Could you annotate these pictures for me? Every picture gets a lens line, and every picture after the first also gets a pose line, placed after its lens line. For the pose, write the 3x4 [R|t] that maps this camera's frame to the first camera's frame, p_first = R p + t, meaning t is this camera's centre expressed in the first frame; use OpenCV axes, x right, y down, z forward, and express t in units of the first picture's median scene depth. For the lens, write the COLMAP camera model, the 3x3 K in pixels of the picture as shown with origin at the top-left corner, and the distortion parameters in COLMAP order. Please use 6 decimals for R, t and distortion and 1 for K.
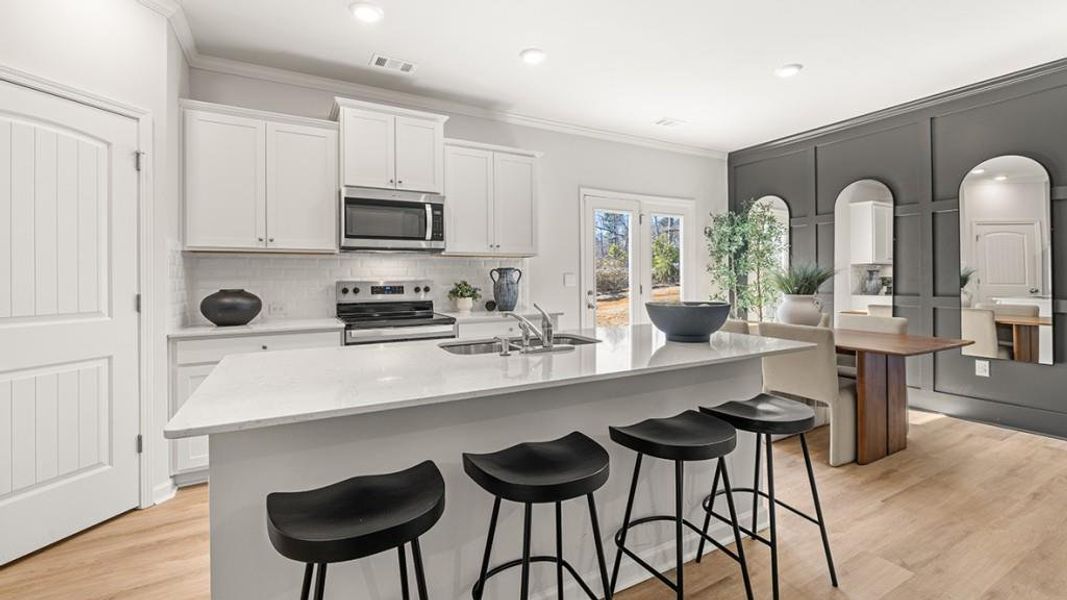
lens RADIAL K [[448.9, 0, 532.6], [0, 448.9, 274.9], [0, 0, 1]] dist [-0.000752, -0.000134]
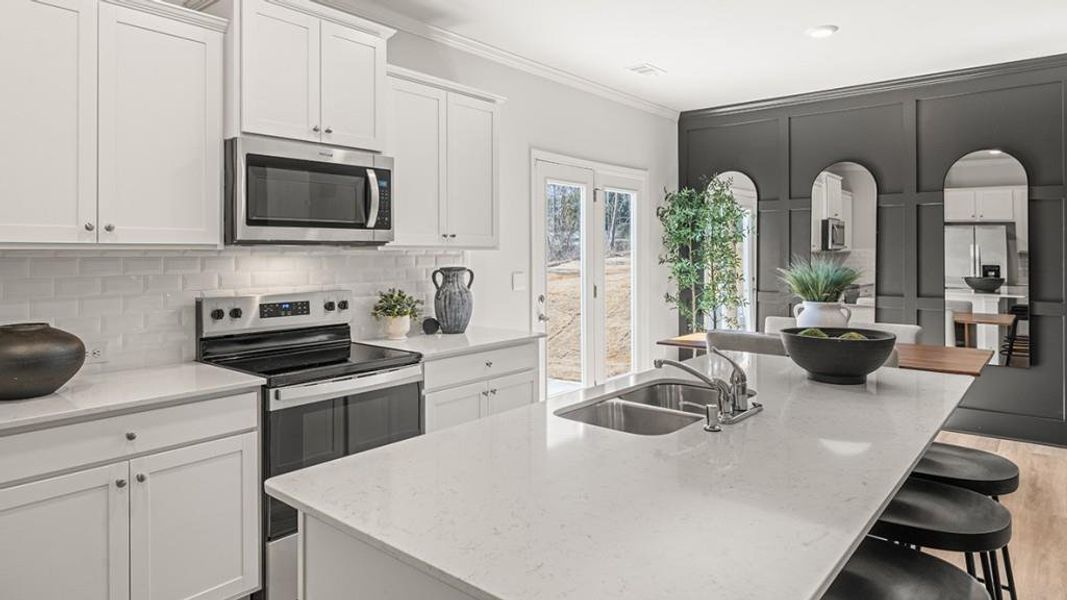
lens RADIAL K [[637.5, 0, 533.1], [0, 637.5, 251.4], [0, 0, 1]] dist [-0.000952, -0.000169]
pose [[0.929430, 0.005006, 0.368964, -0.330226], [-0.005478, 0.999985, 0.000233, -0.044572], [-0.368957, -0.002238, 0.929444, 0.099673]]
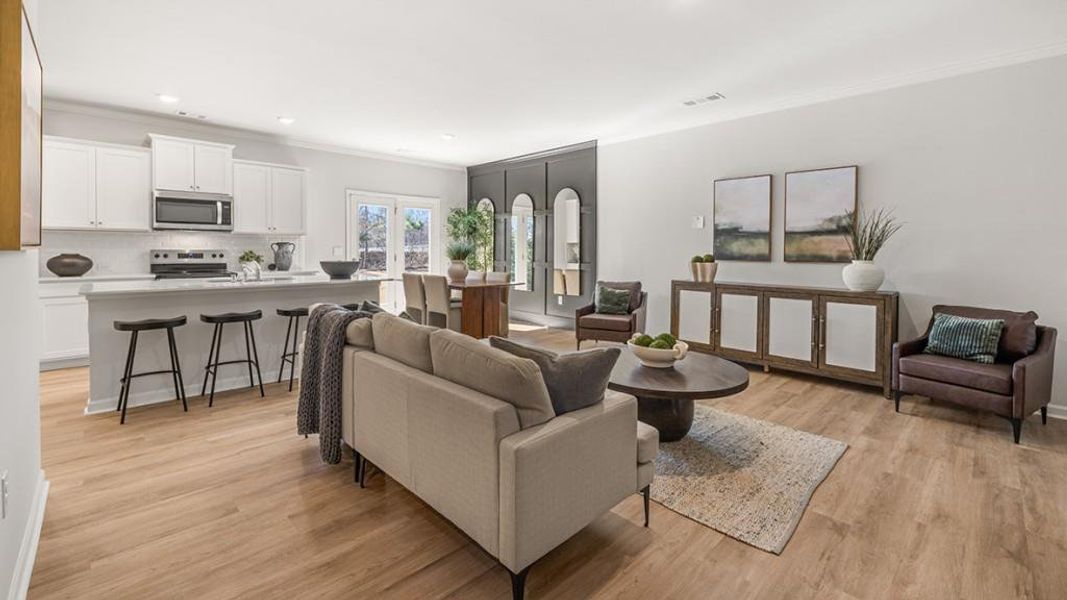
lens RADIAL K [[450.5, 0, 532.9], [0, 450.5, 256.8], [0, 0, 1]] dist [-0.000425, 0.000138]
pose [[0.962599, 0.008110, 0.270807, 0.384870], [-0.013335, 0.999759, 0.017456, -0.005093], [-0.270601, -0.020415, 0.962475, -0.794596]]
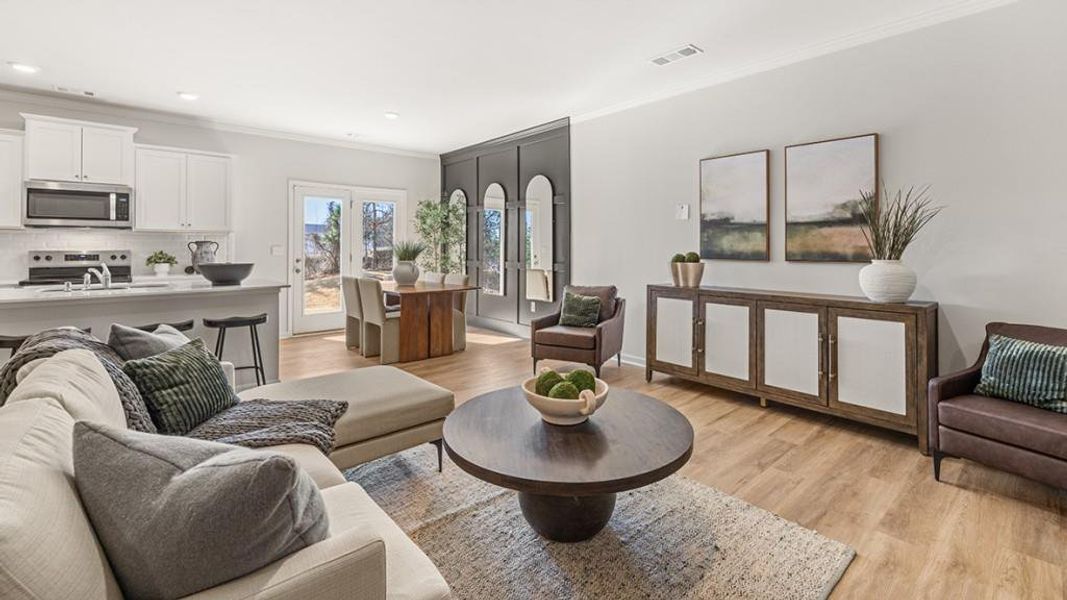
lens RADIAL K [[459.9, 0, 547.1], [0, 459.9, 242.2], [0, 0, 1]] dist [0.000199, -0.000395]
pose [[0.971933, 0.008245, 0.235115, 0.673566], [-0.006475, 0.999945, -0.008300, -0.008316], [-0.235170, 0.006545, 0.971932, -0.613040]]
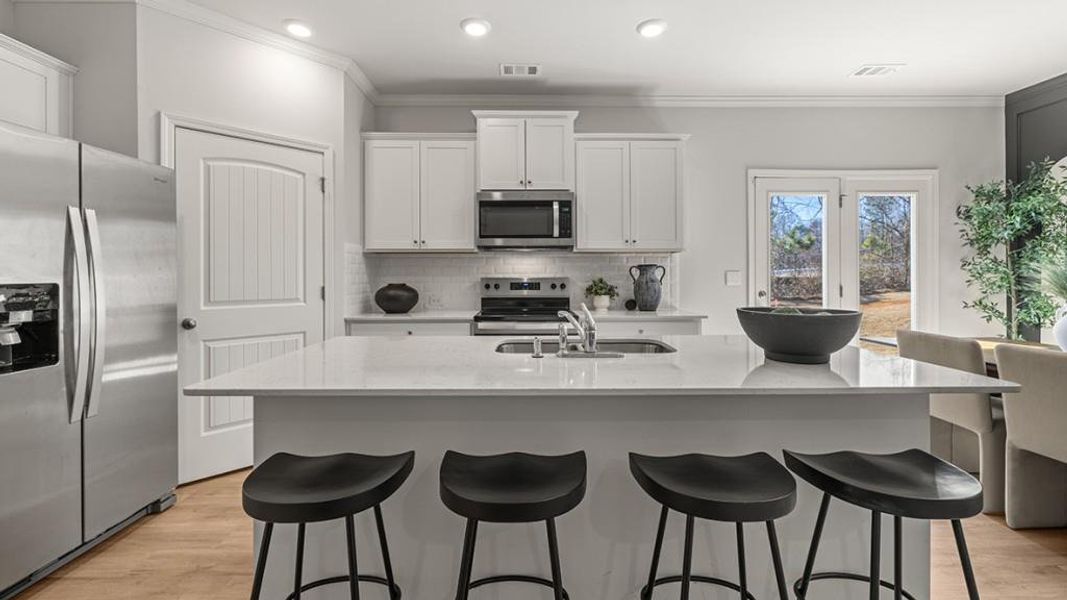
lens RADIAL K [[448.9, 0, 532.6], [0, 448.9, 274.9], [0, 0, 1]] dist [-0.000752, -0.000134]
pose [[0.884304, 0.004814, -0.466887, 0.183134], [-0.001481, 0.999971, 0.007507, -0.000656], [0.466909, -0.005947, 0.884285, 0.078556]]
